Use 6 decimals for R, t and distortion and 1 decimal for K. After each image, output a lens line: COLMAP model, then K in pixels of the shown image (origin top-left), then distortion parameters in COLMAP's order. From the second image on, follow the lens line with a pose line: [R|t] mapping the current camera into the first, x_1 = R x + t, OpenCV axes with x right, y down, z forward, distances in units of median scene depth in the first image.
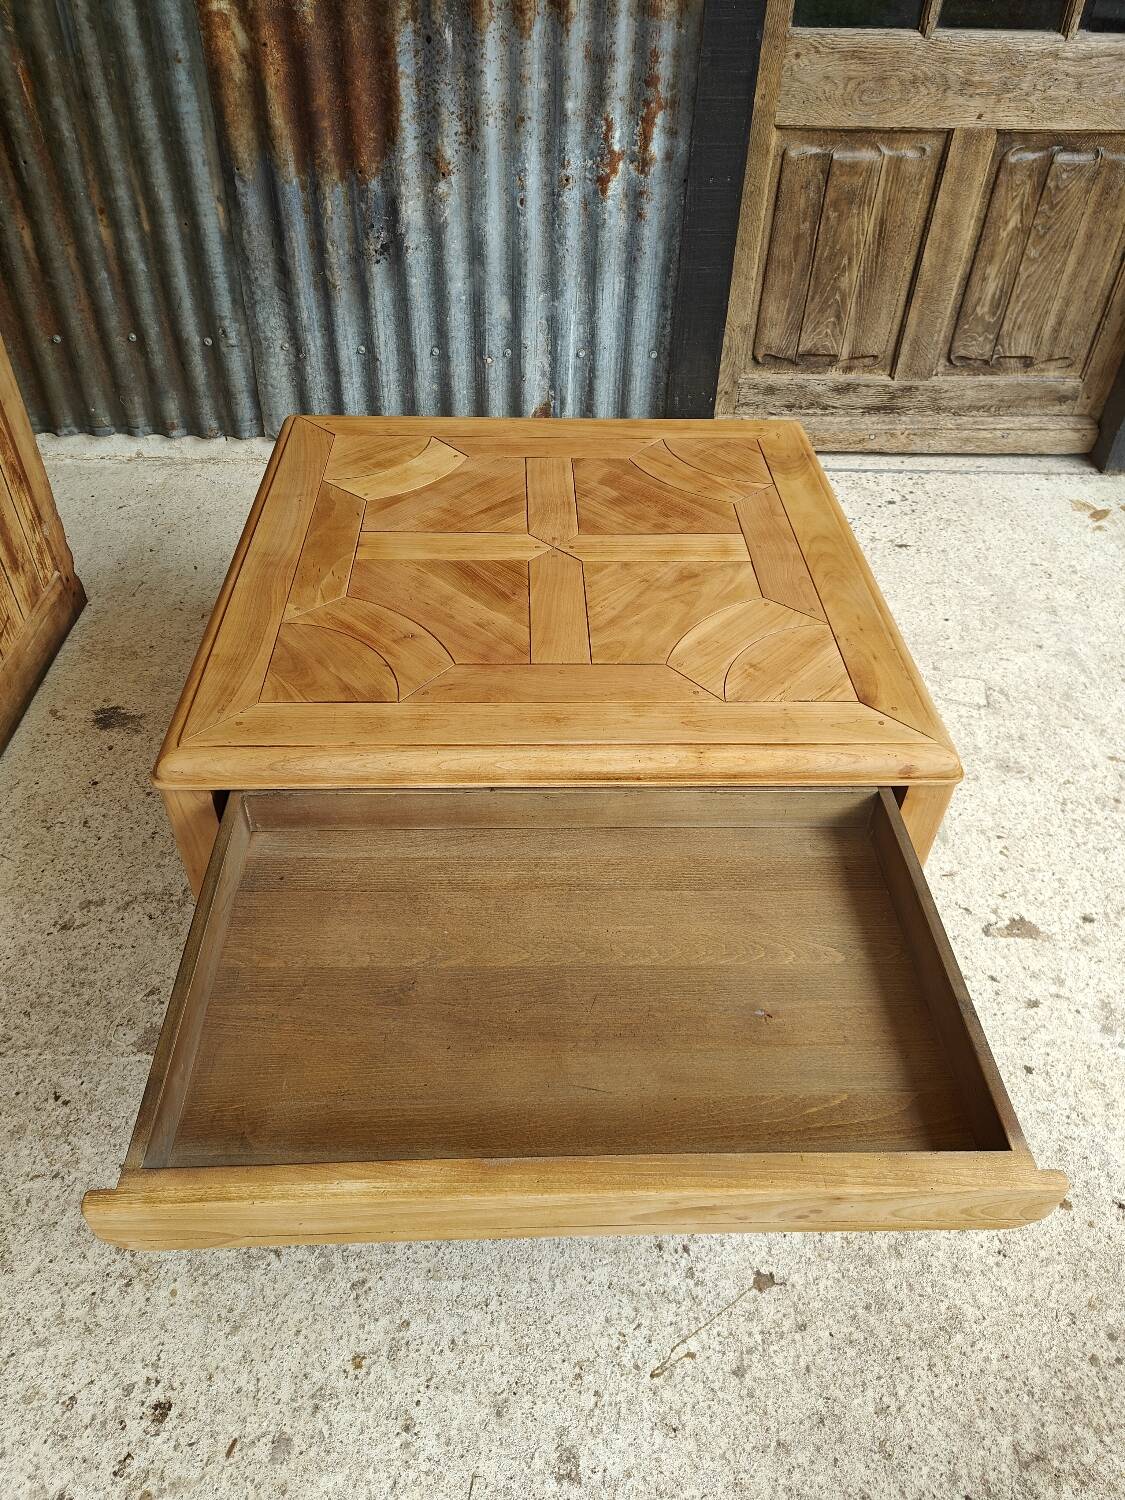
lens RADIAL K [[1044.4, 0, 565.6], [0, 1044.4, 754.4], [0, 0, 1]] dist [0.013746, 0.000697]
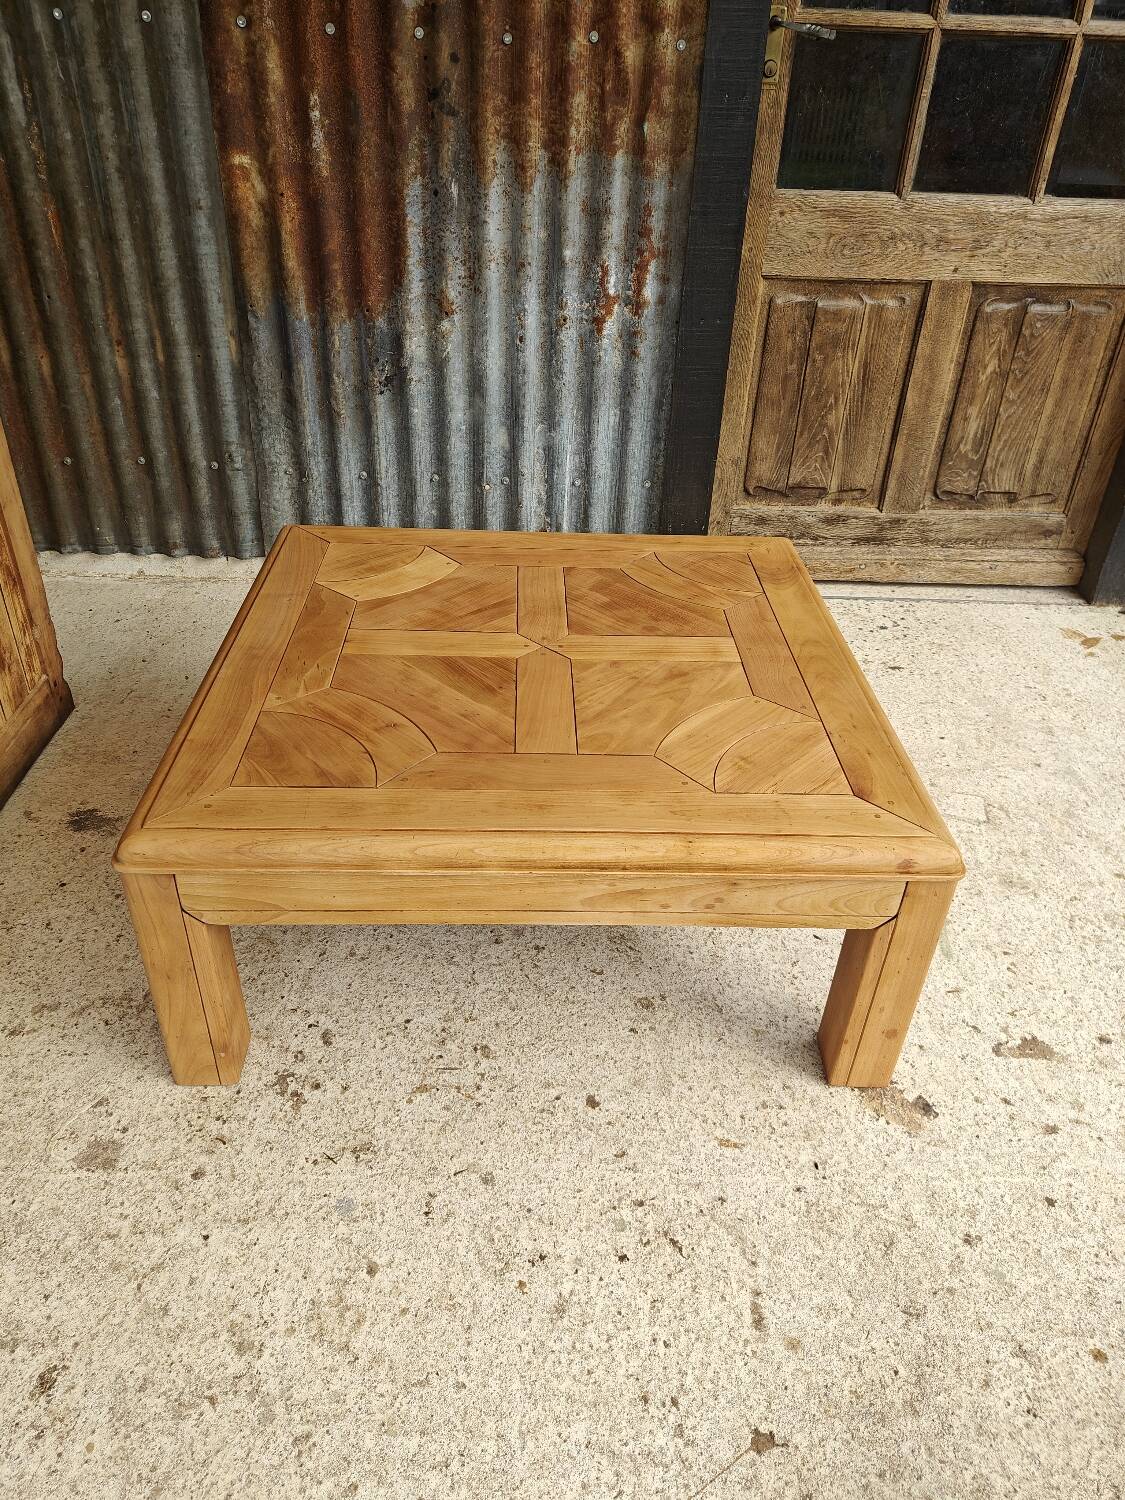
lens RADIAL K [[1043.2, 0, 566.4], [0, 1043.2, 756.7], [0, 0, 1]] dist [0.016813, -0.000286]
pose [[0.999914, 0.013080, 0.000185, 0.008627], [-0.012925, 0.990089, -0.139843, 0.030625], [-0.002013, 0.139829, 0.990174, 0.024042]]
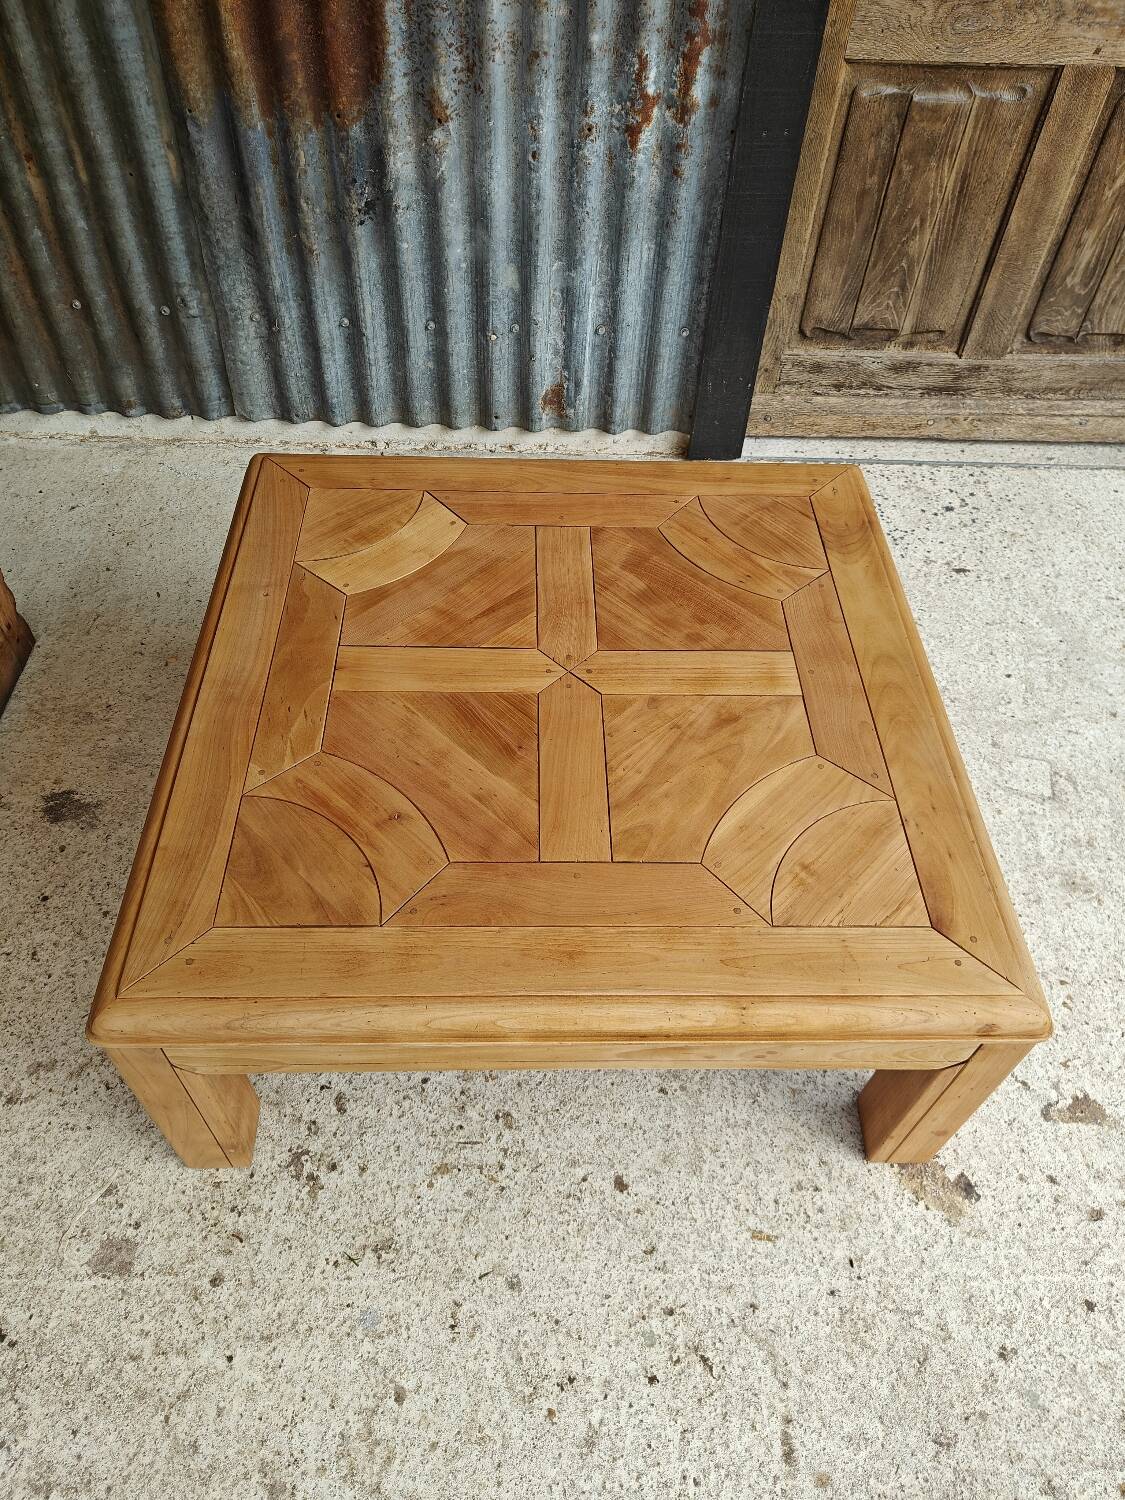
lens RADIAL K [[1043.0, 0, 562.5], [0, 1043.0, 759.6], [0, 0, 1]] dist [0.014195, -0.000878]
pose [[0.999834, 0.018074, -0.002450, -0.008743], [-0.017525, 0.989193, 0.145567, -0.174731], [0.005055, -0.145500, 0.989345, 0.110849]]
